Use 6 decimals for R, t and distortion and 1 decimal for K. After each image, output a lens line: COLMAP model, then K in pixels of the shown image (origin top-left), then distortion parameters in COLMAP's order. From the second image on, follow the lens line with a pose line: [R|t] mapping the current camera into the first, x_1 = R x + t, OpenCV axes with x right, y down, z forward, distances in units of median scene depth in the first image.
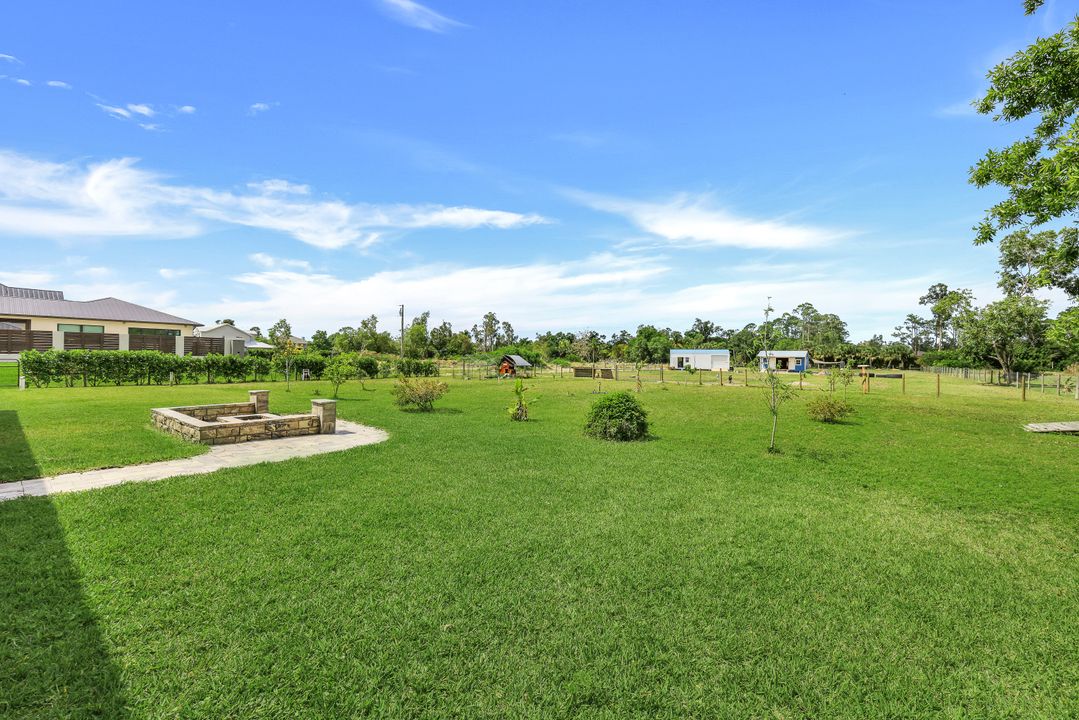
lens RADIAL K [[439.8, 0, 540.1], [0, 439.8, 359.2], [0, 0, 1]] dist [-0.003458, 0.000582]
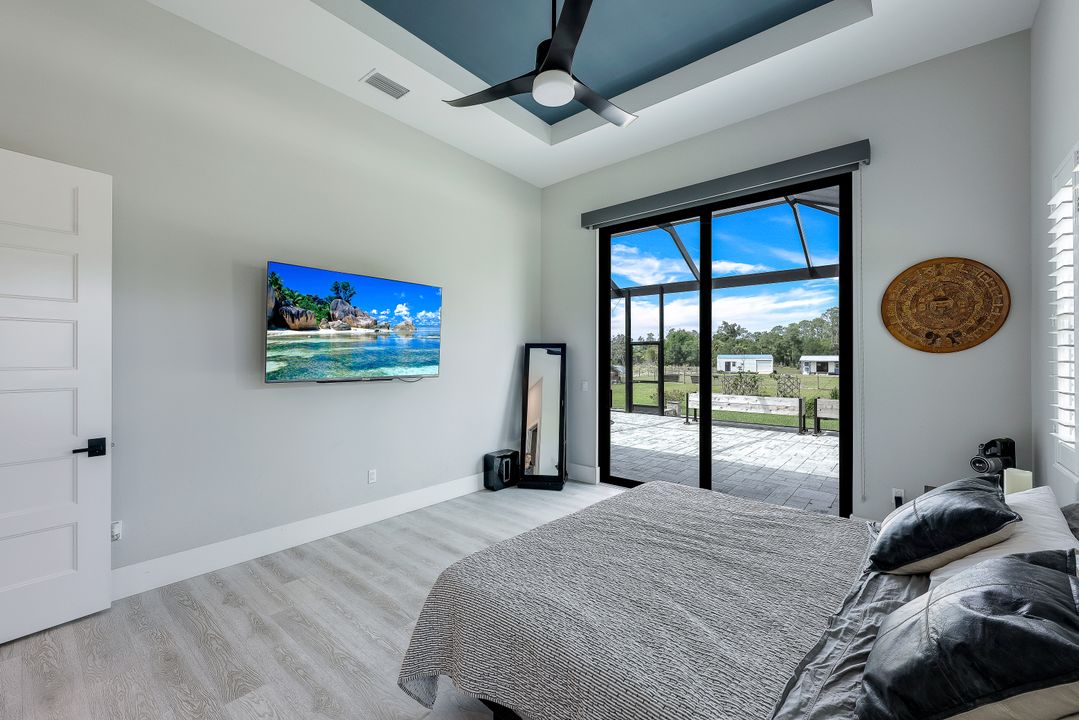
lens RADIAL K [[440.1, 0, 534.8], [0, 440.1, 358.0], [0, 0, 1]] dist [-0.001658, -0.001652]
pose [[0.999328, -0.008896, -0.035549, -0.091751], [0.008732, 0.999951, -0.004746, -0.009370], [0.035589, 0.004433, 0.999357, -0.093853]]
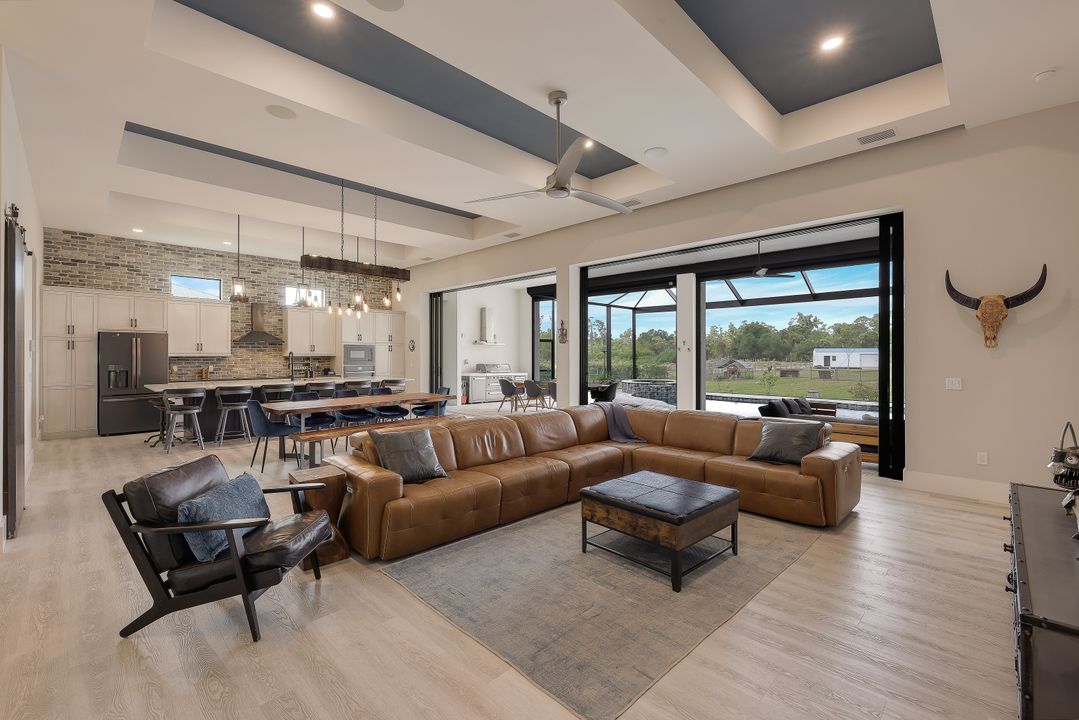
lens RADIAL K [[465.9, 0, 533.6], [0, 465.9, 353.0], [0, 0, 1]] dist [-0.001681, 0.000221]
pose [[0.993337, -0.012884, -0.114523, -0.168656], [0.012333, 0.999909, -0.005524, -0.010087], [0.114584, 0.004075, 0.993405, -0.116170]]
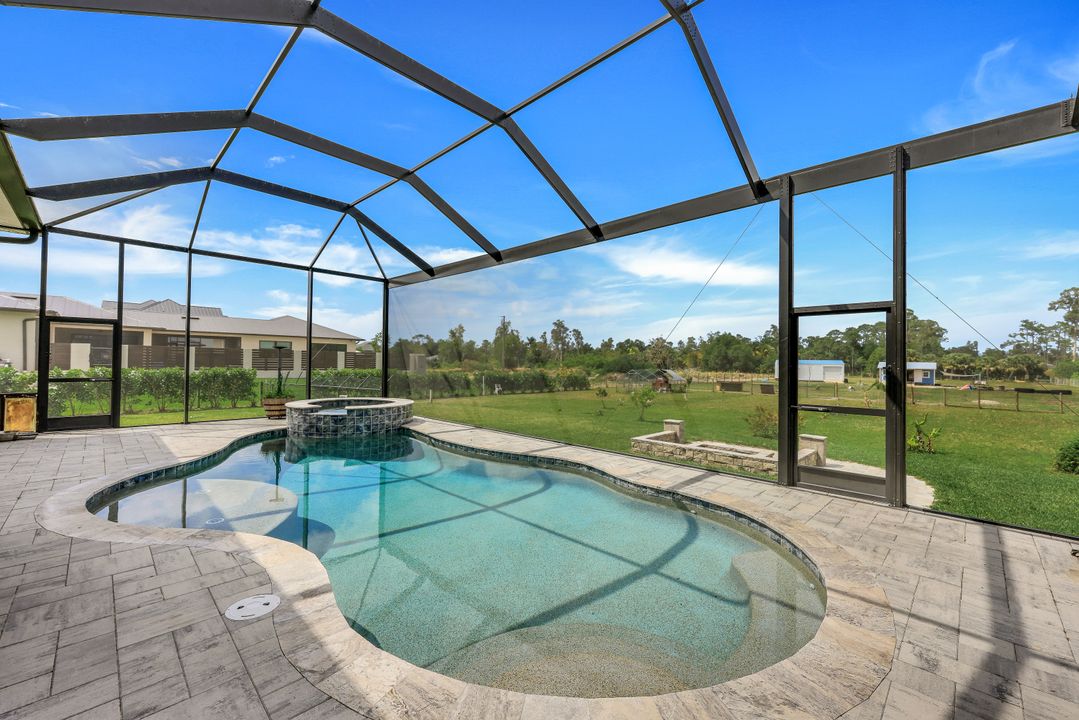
lens RADIAL K [[439.8, 0, 536.7], [0, 439.8, 360.2], [0, 0, 1]] dist [-0.003458, 0.000582]
pose [[0.994268, 0.003407, -0.106861, -0.092300], [-0.004390, 0.999950, -0.008960, -0.007813], [0.106825, 0.009378, 0.994234, -0.017465]]
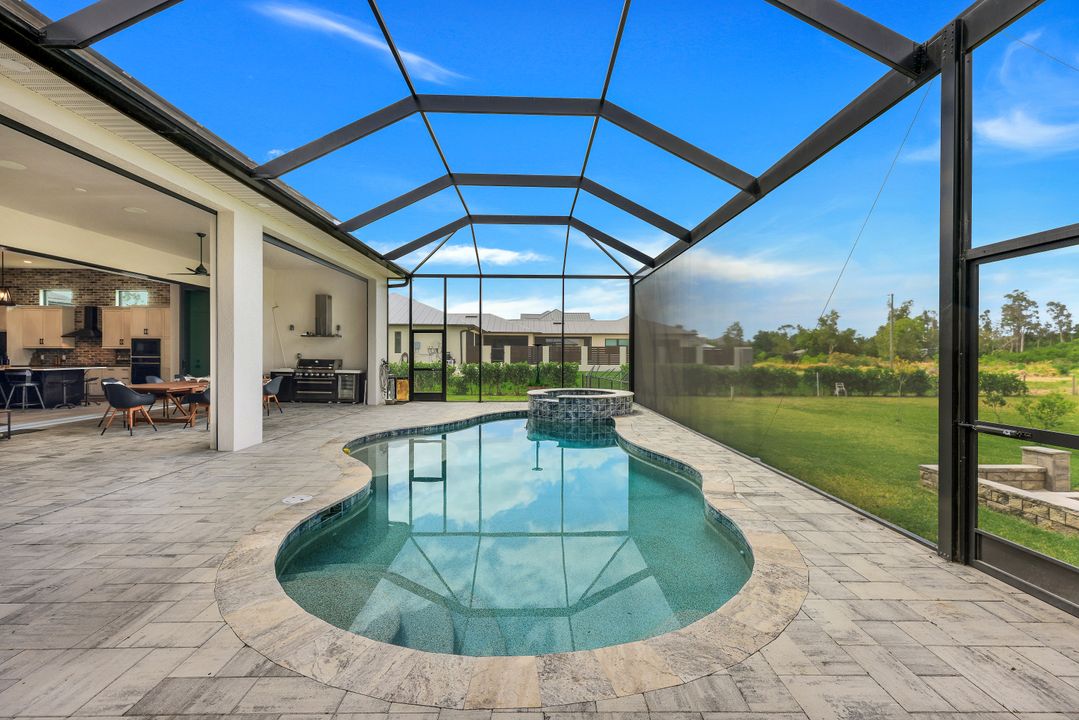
lens RADIAL K [[455.3, 0, 537.5], [0, 455.3, 358.1], [0, 0, 1]] dist [0.001417, 0.001096]
pose [[0.634086, -0.003036, -0.773256, -0.062870], [0.002936, 0.999995, -0.001518, -0.007480], [0.773257, -0.001307, 0.634092, -0.004612]]
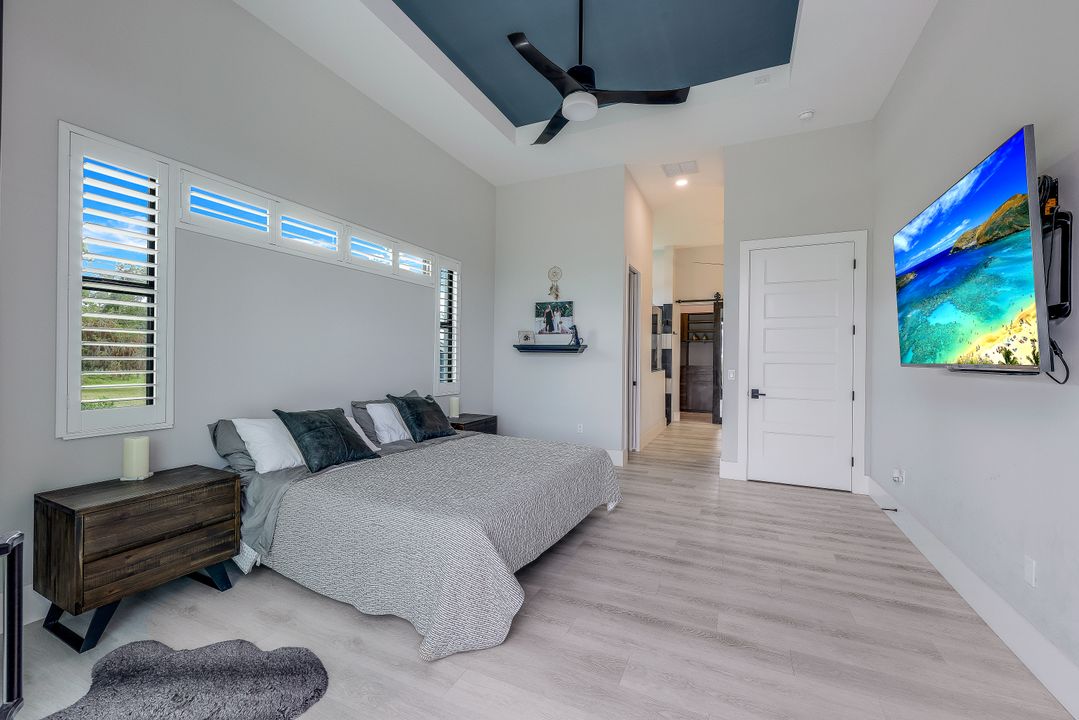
lens RADIAL K [[440.1, 0, 541.0], [0, 440.1, 358.8], [0, 0, 1]] dist [-0.001658, -0.001652]
pose [[-0.970454, -0.018255, -0.240595, -0.082574], [-0.018090, 0.999832, -0.002895, -0.007770], [0.240607, 0.001543, -0.970621, -0.042195]]
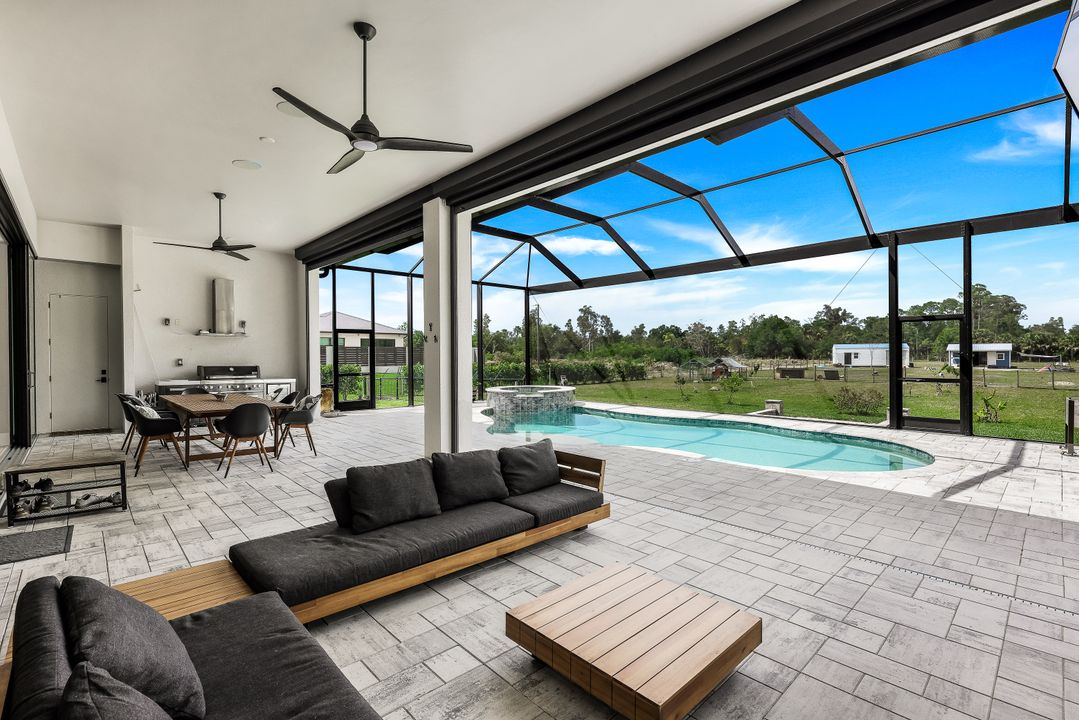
lens RADIAL K [[489.8, 0, 533.6], [0, 489.8, 358.2], [0, 0, 1]] dist [-0.002821, -0.000572]
pose [[0.989065, -0.016723, -0.146531, -0.121383], [0.017942, 0.999815, 0.006996, -0.008697], [0.146387, -0.009548, 0.989181, -0.062217]]
